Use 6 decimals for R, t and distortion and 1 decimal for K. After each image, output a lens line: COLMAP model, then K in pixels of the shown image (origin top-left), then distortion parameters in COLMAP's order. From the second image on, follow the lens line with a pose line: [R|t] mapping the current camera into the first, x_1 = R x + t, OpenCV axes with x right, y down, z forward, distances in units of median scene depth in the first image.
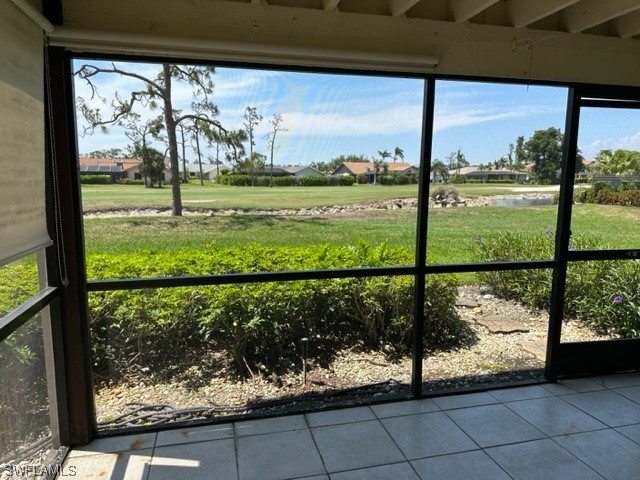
lens RADIAL K [[442.2, 0, 320.0], [0, 442.2, 240.0], [0, 0, 1]] dist [0.093627, -0.131206]
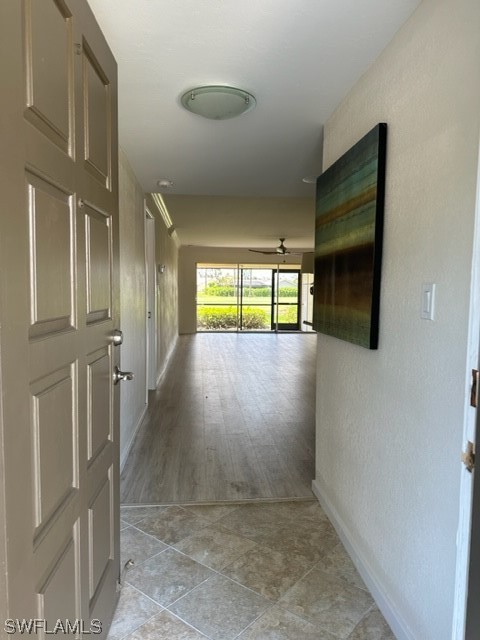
lens RADIAL K [[442.2, 0, 240.0], [0, 442.2, 320.0], [0, 0, 1]] dist [0.093627, -0.131206]
pose [[0.989149, 0.013943, -0.146253, 0.055155], [-0.024460, 0.997222, -0.070359, 0.034579], [0.144866, 0.073172, 0.986742, -0.231645]]
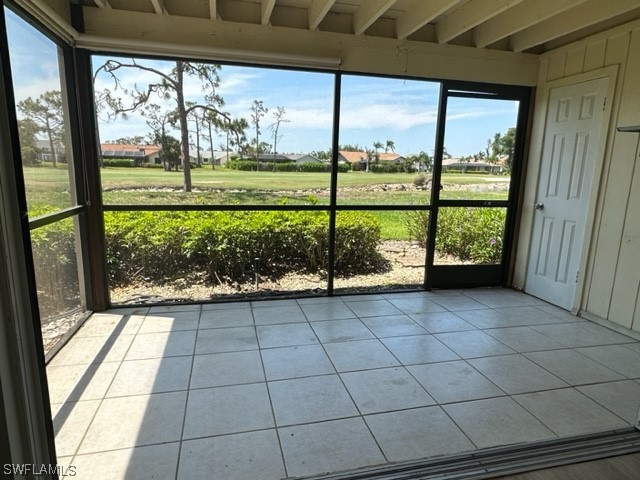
lens RADIAL K [[393.4, 0, 320.0], [0, 393.4, 244.8], [0, 0, 1]] dist [-0.005909, 0.000852]
pose [[0.999810, 0.019211, 0.003387, 0.010366], [-0.019377, 0.998079, 0.058848, 0.006433], [-0.002250, -0.058903, 0.998261, -0.016317]]
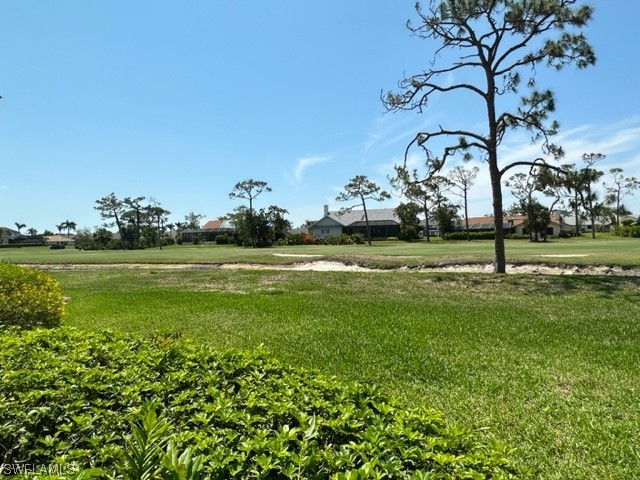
lens RADIAL K [[400.1, 0, 319.0], [0, 400.1, 239.7], [0, 0, 1]] dist [-0.024158, 0.000011]
pose [[0.629917, -0.019201, -0.776425, 0.026832], [-0.076513, 0.993297, -0.086640, -0.007804], [0.772884, 0.113983, 0.624226, 0.072616]]
